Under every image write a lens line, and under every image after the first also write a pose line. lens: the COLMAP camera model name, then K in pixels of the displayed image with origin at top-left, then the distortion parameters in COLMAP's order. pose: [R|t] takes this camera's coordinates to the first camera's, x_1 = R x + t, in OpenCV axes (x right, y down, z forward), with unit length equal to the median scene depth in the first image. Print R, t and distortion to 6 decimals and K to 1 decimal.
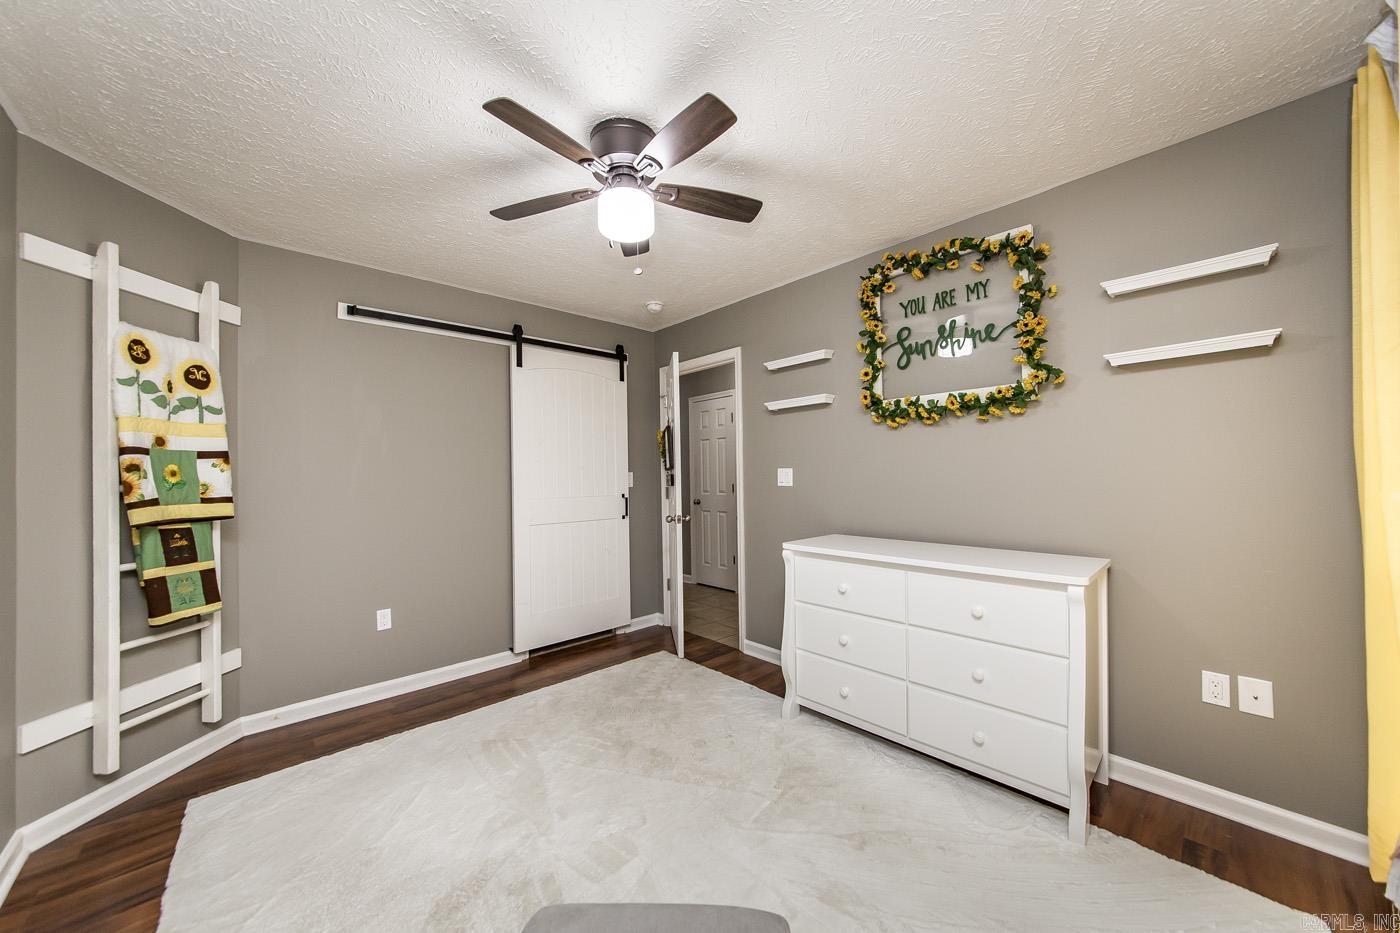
lens RADIAL K [[500.5, 0, 700.0], [0, 500.5, 466.5], [0, 0, 1]] dist [-0.005376, -0.000088]
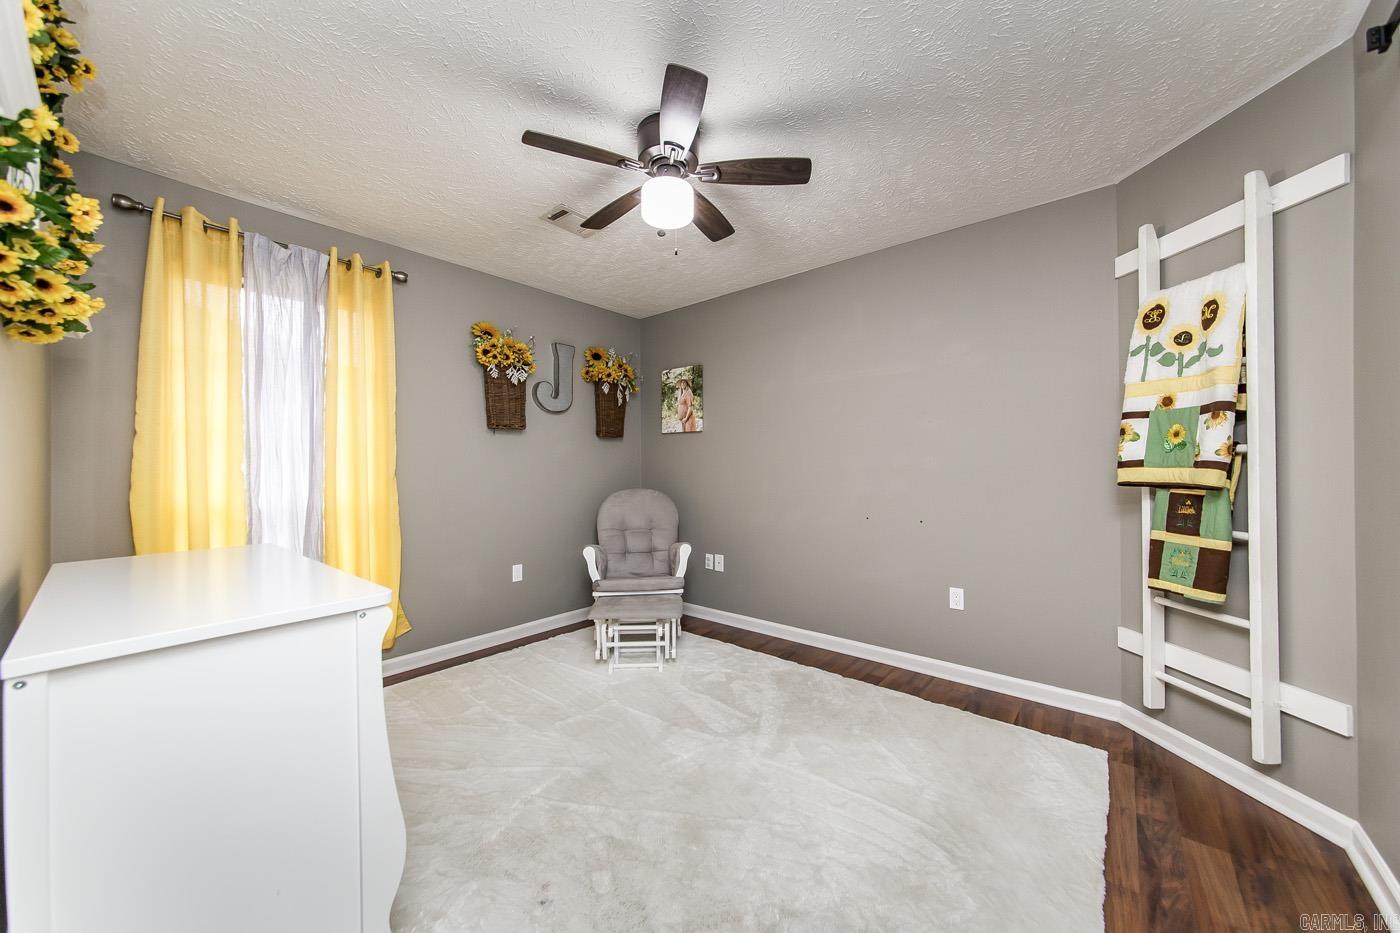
lens RADIAL K [[500.5, 0, 700.0], [0, 500.5, 466.5], [0, 0, 1]] dist [-0.005376, -0.000088]
pose [[-0.991487, 0.018914, -0.128825, -0.059565], [0.020823, 0.999692, -0.013487, 0.069013], [0.128530, -0.016054, -0.991576, 1.809410]]
